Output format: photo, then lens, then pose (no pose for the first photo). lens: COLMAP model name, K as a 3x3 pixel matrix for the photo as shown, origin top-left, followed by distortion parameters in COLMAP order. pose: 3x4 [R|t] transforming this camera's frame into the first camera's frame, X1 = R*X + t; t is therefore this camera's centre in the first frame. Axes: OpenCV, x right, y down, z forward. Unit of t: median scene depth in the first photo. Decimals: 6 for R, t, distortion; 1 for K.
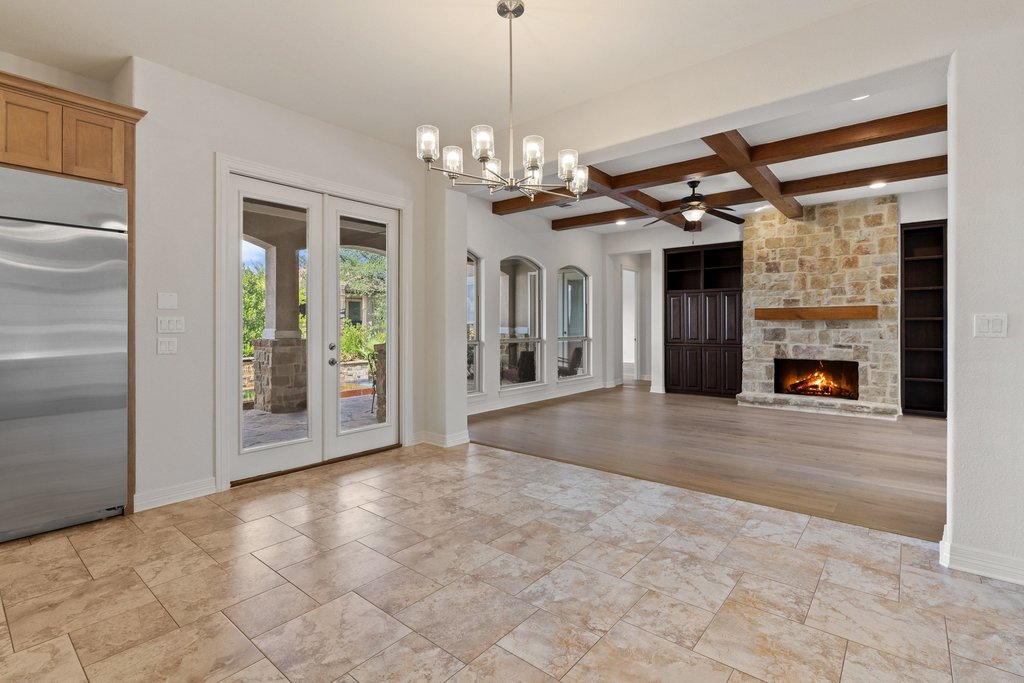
lens RADIAL K [[477.8, 0, 509.1], [0, 477.8, 324.0], [0, 0, 1]] dist [-0.002252, 0.000139]
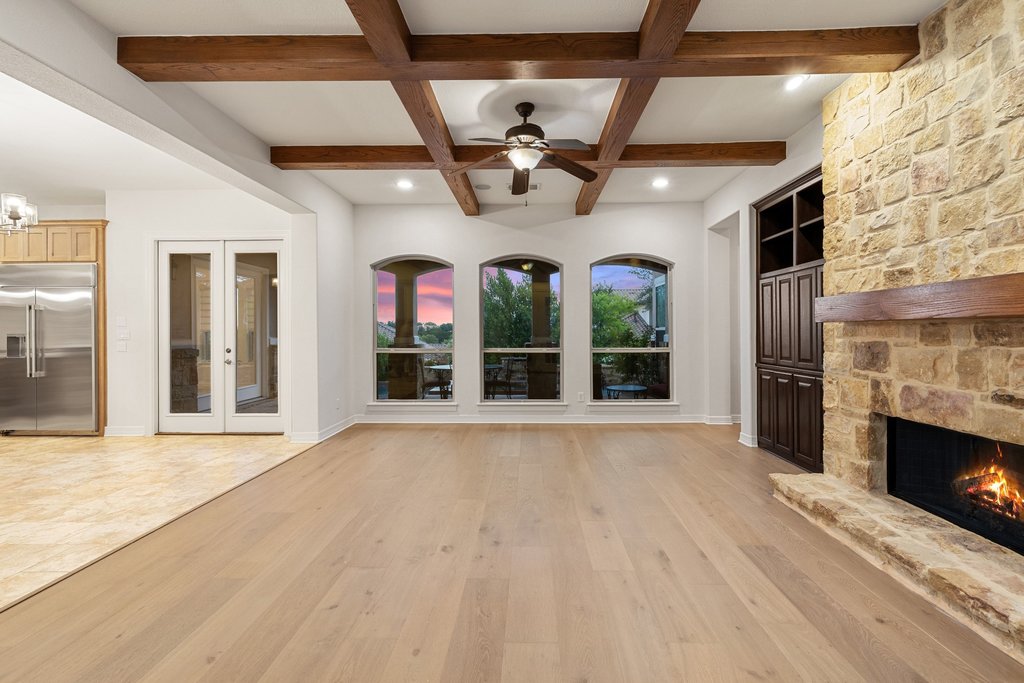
lens RADIAL K [[435.4, 0, 521.0], [0, 435.4, 328.8], [0, 0, 1]] dist [0.002139, 0.000273]
pose [[0.626349, -0.006809, -0.779513, 0.730897], [0.006174, 0.999974, -0.003774, -0.003082], [0.779519, -0.002449, 0.626374, 0.562398]]
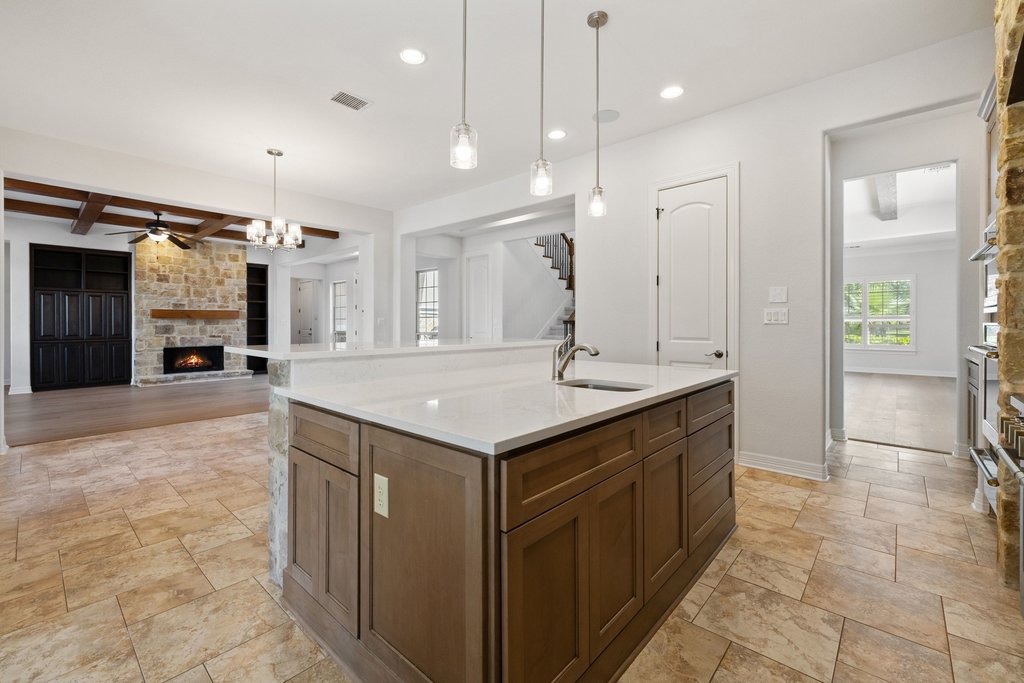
lens RADIAL K [[432.3, 0, 513.1], [0, 432.3, 325.5], [0, 0, 1]] dist [-0.000551, 0.000020]
pose [[0.031649, -0.003420, 0.999493, -0.664257], [-0.001579, 0.999993, 0.003472, 0.005724], [-0.999498, -0.001689, 0.031644, 0.003529]]
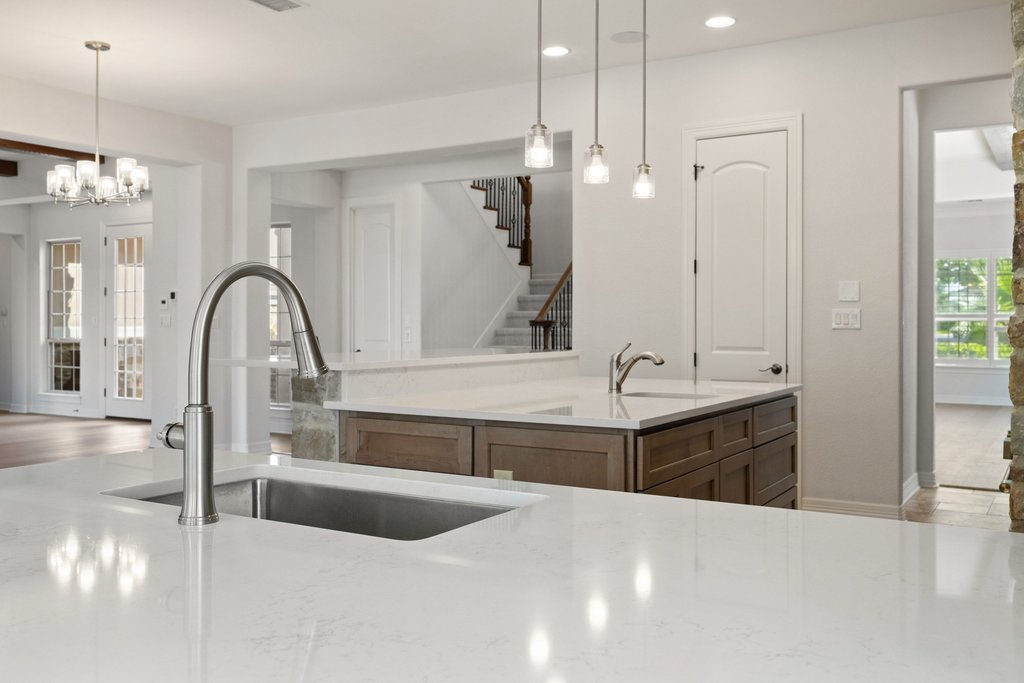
lens RADIAL K [[931.3, 0, 512.7], [0, 931.3, 326.0], [0, 0, 1]] dist [0.000895, 0.001493]
pose [[-0.151779, -0.003931, 0.988407, -0.944465], [-0.003561, 0.999988, 0.003431, 0.000719], [-0.988408, -0.002999, -0.151791, 0.142250]]
